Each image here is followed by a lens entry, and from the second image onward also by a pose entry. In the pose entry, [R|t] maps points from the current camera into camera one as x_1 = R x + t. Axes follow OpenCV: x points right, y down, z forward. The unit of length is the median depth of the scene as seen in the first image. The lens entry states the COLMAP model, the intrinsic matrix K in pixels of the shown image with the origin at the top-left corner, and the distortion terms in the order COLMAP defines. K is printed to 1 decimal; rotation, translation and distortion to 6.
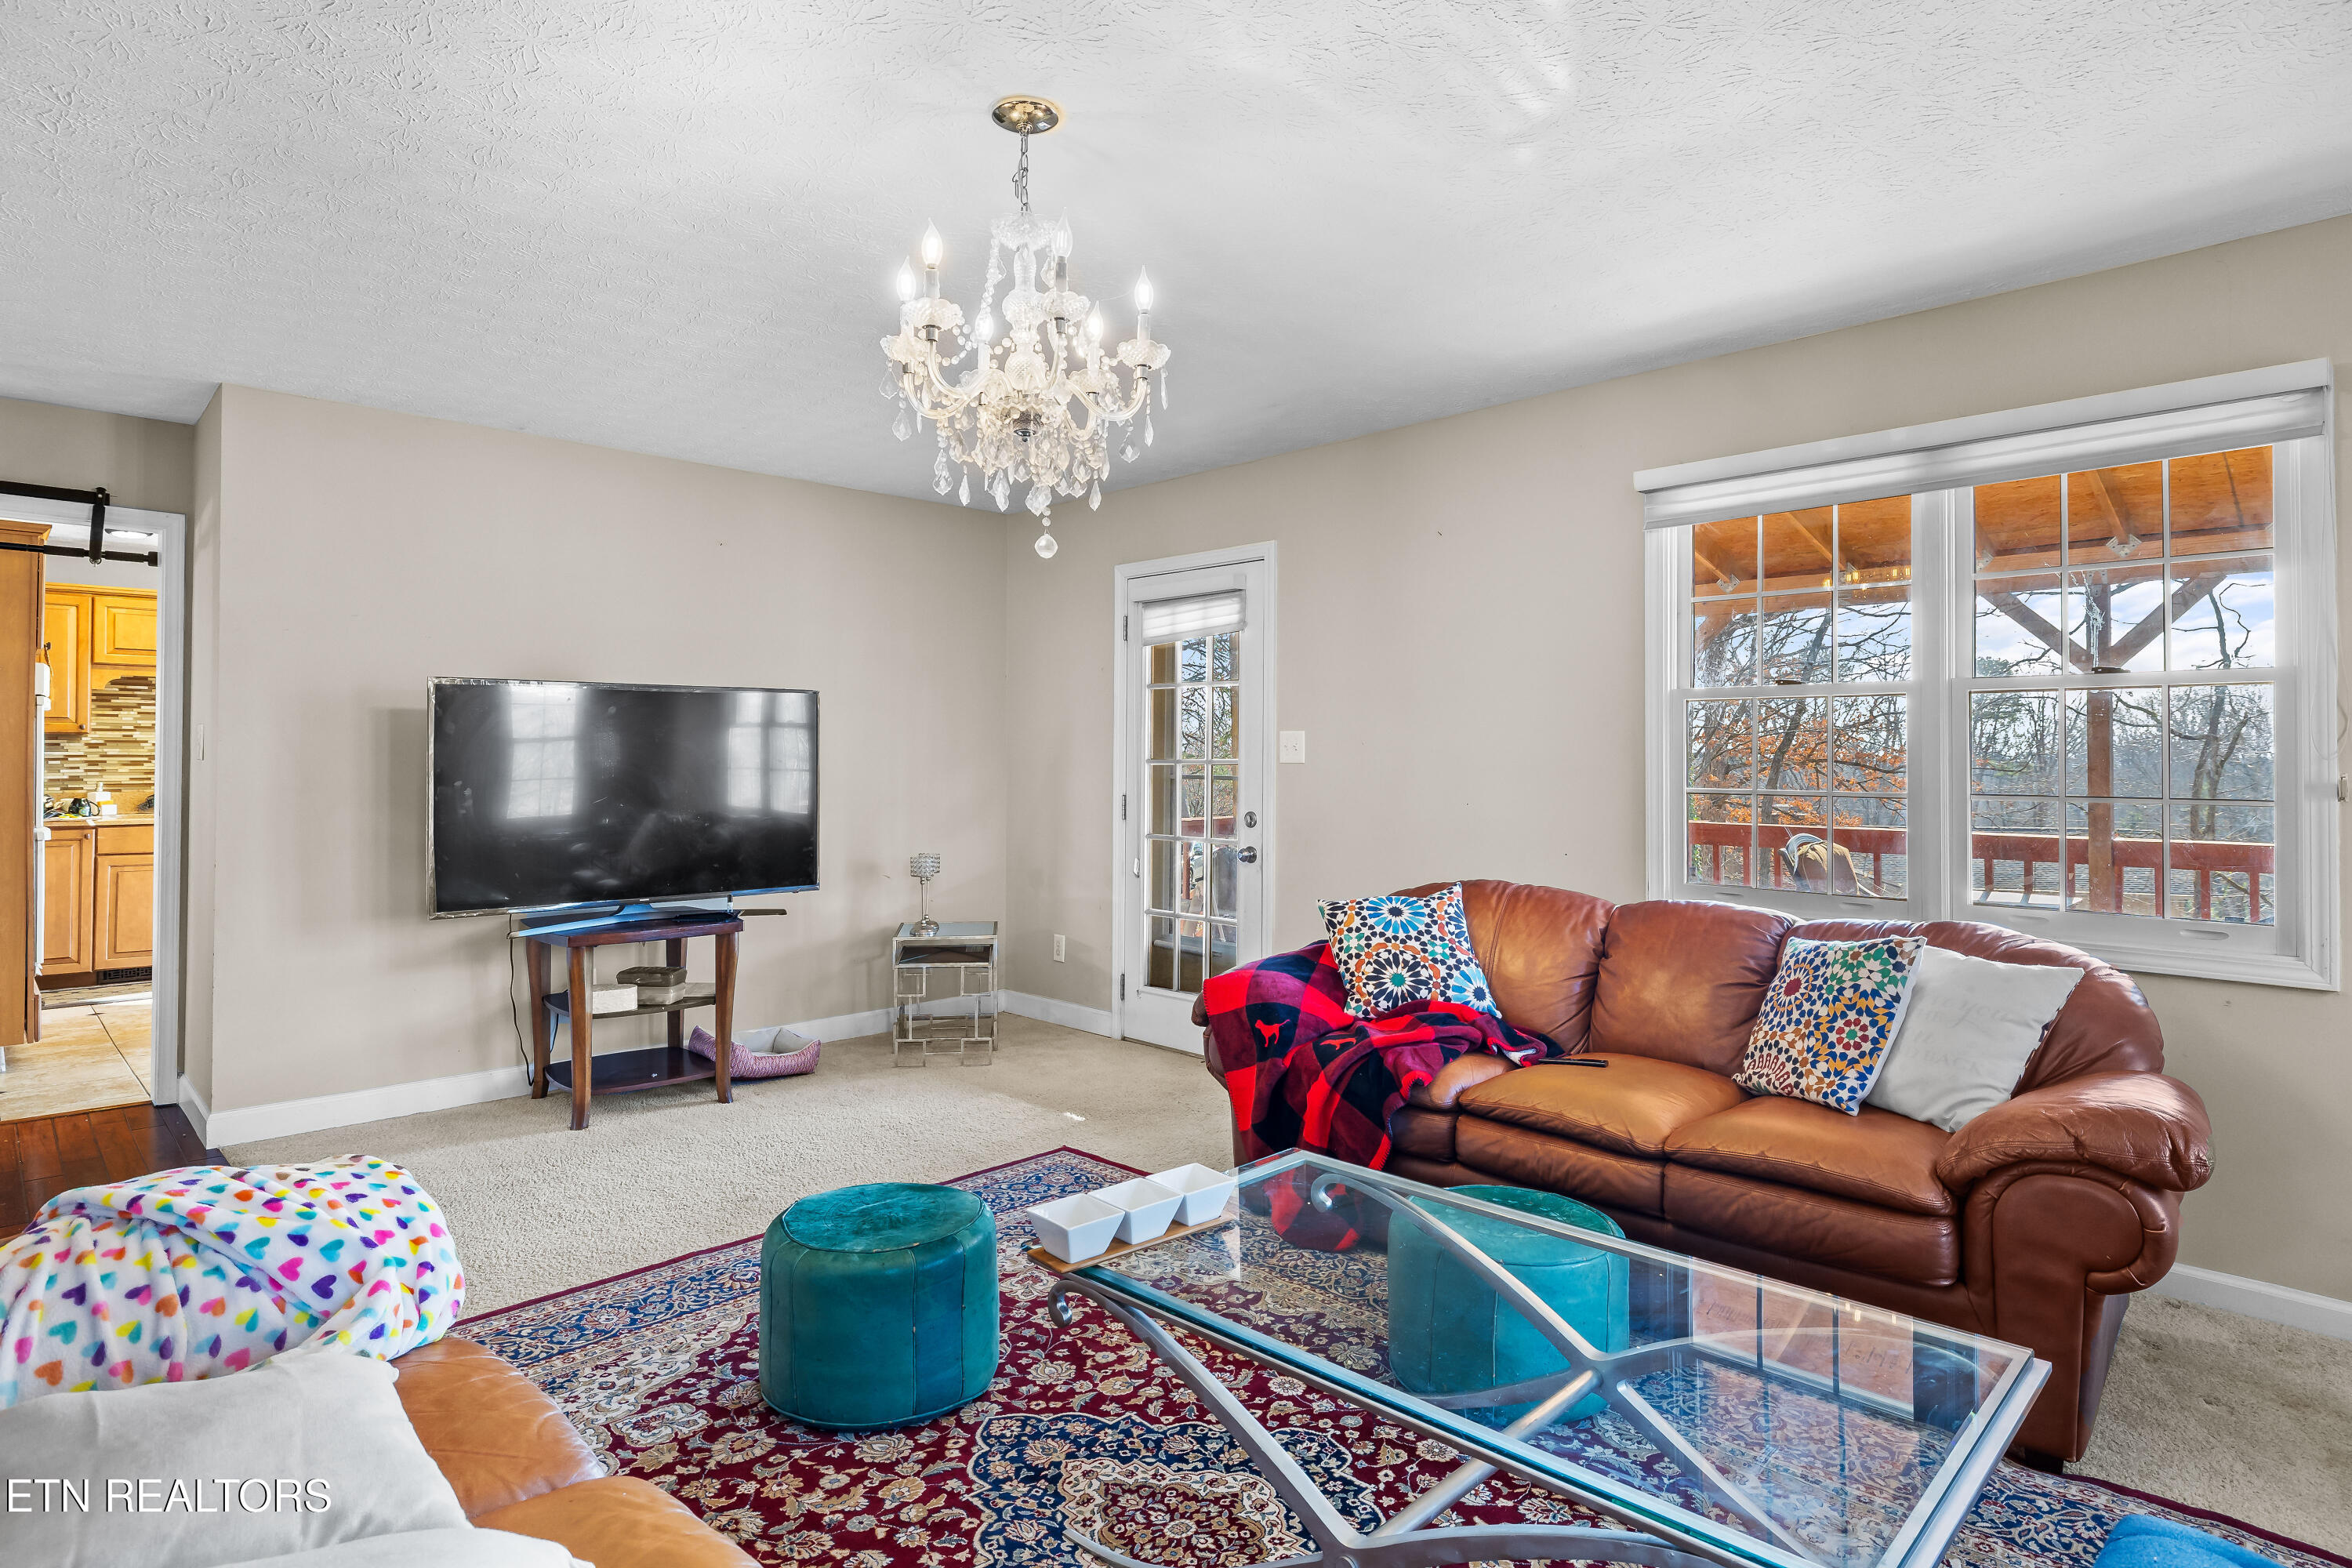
lens RADIAL K [[1259.3, 0, 1181.9], [0, 1259.3, 758.5], [0, 0, 1]] dist [0.004646, 0.000094]
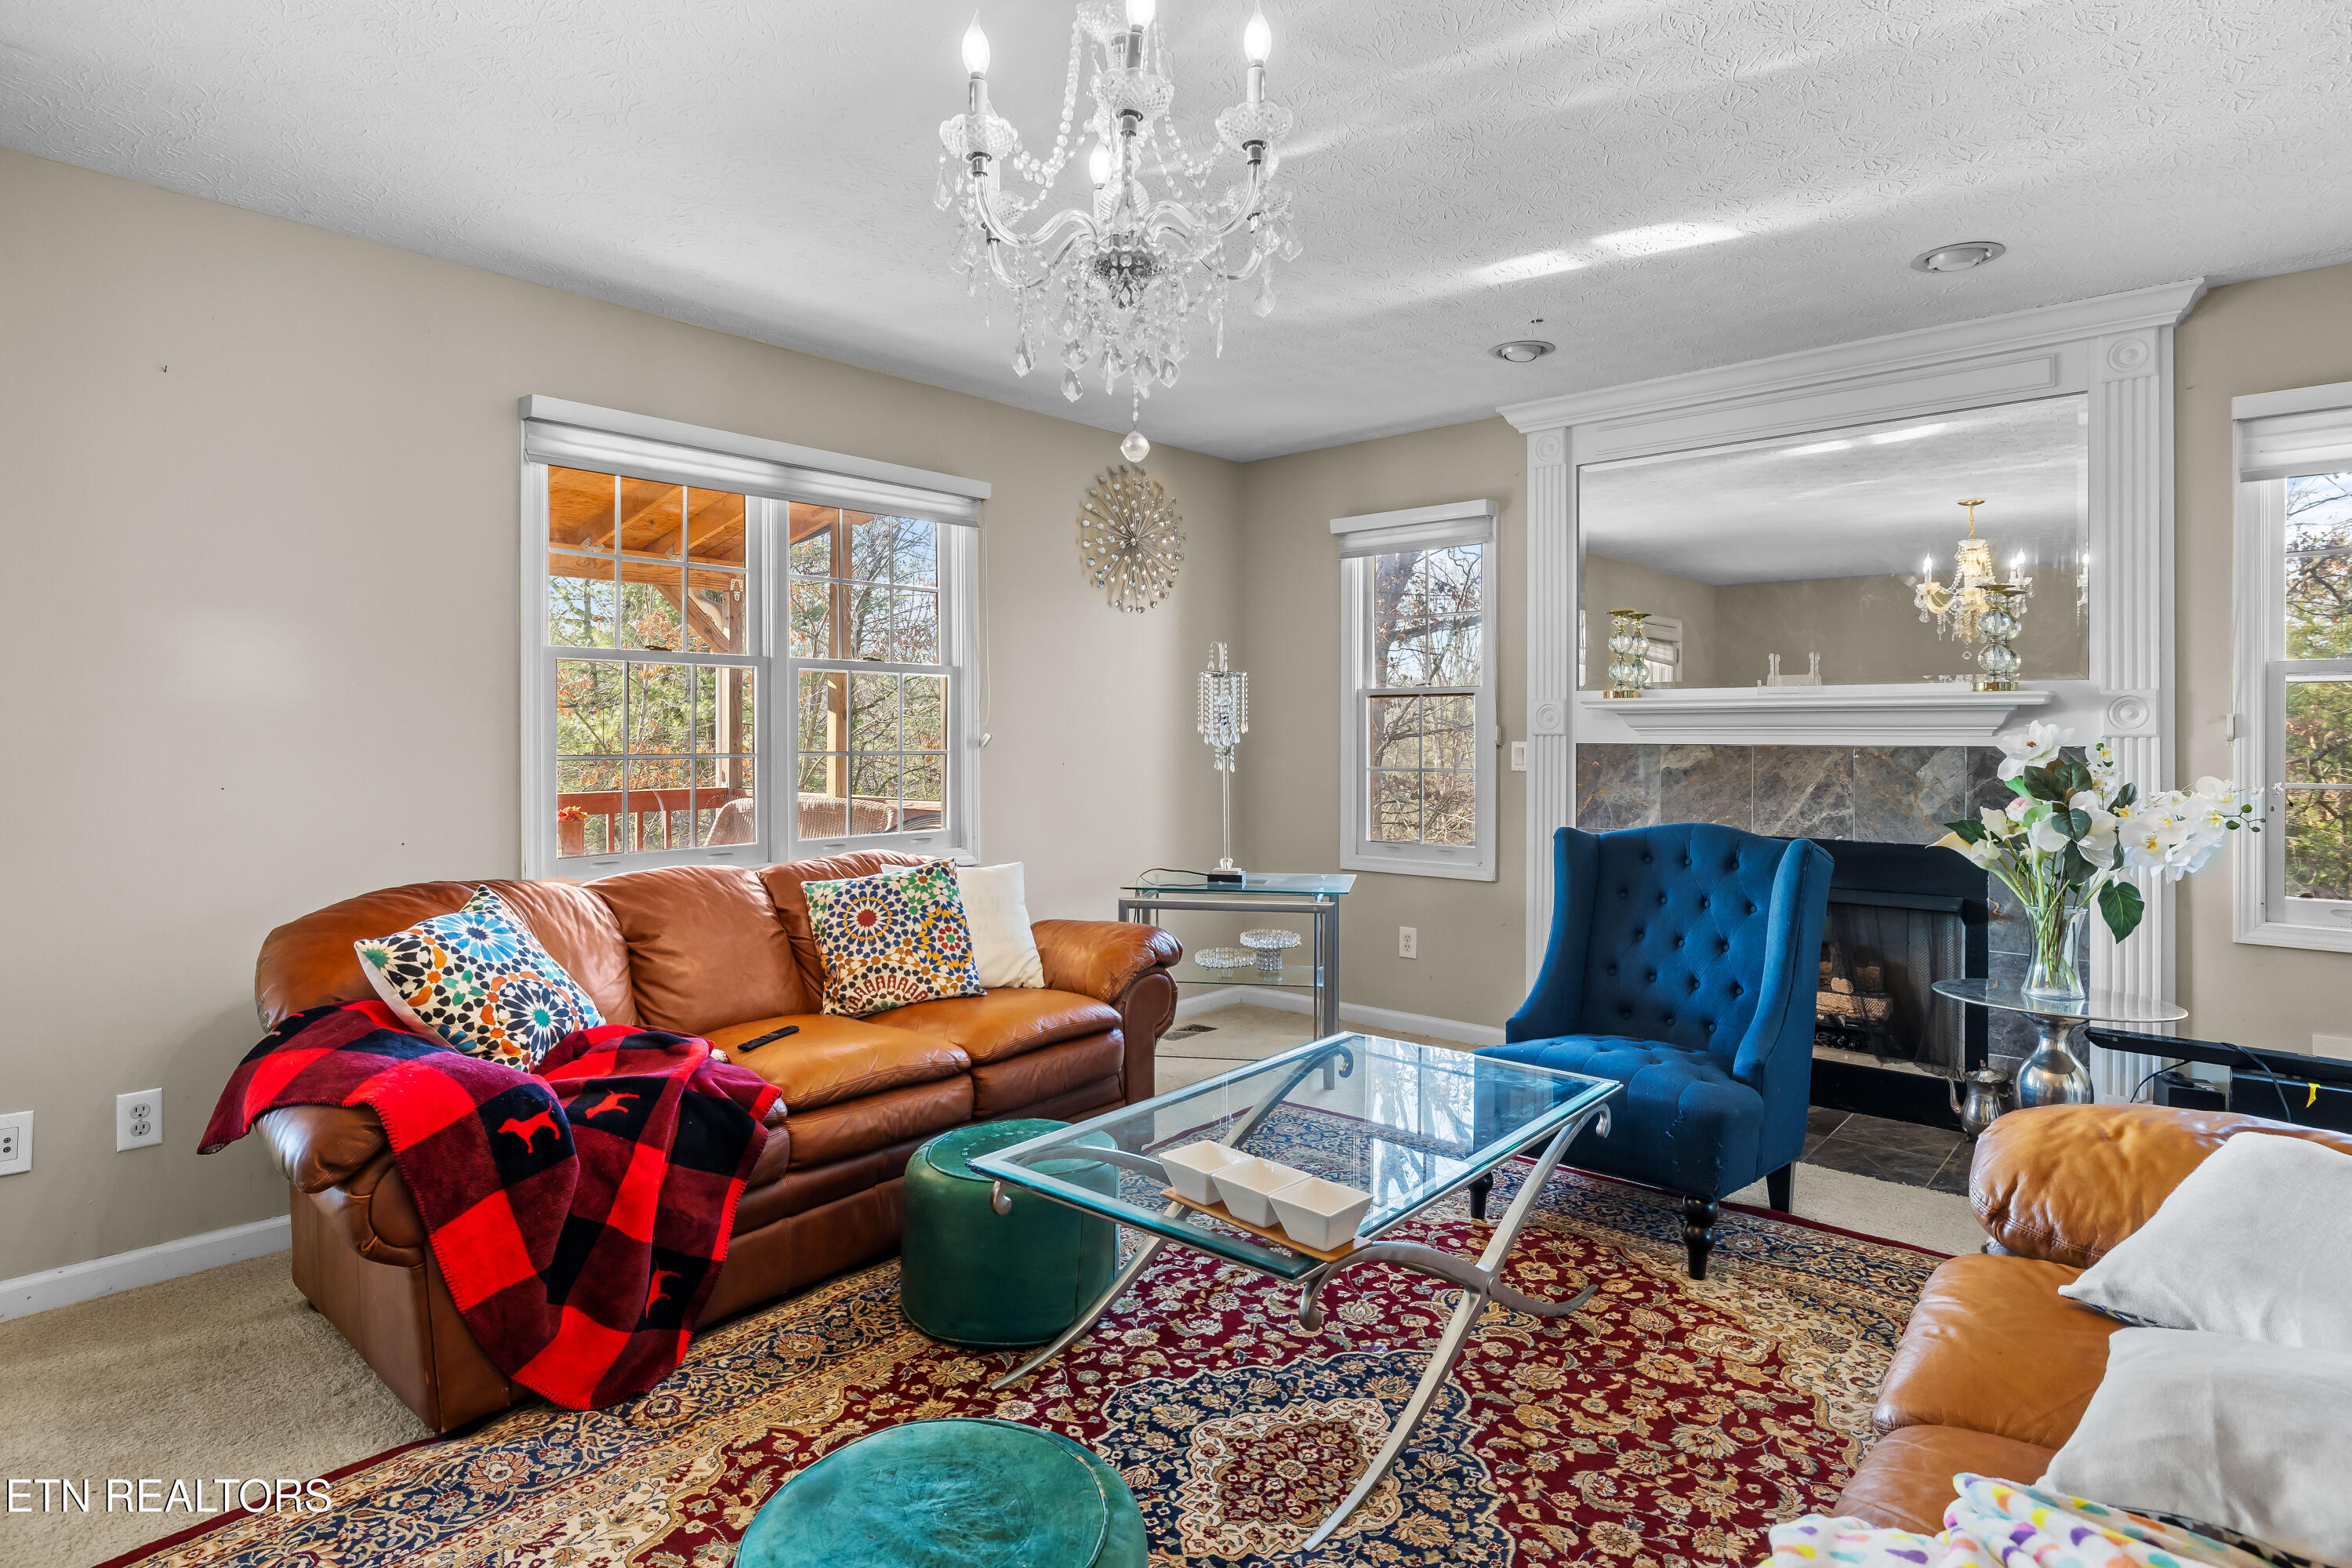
lens RADIAL K [[1259.3, 0, 1175.1], [0, 1259.3, 743.3], [0, 0, 1]] dist [0.004646, 0.000094]
pose [[-0.079312, 0.001396, 0.996849, -0.738054], [0.013280, 0.999912, -0.000344, 0.026900], [-0.996761, 0.013211, -0.079323, 0.867599]]
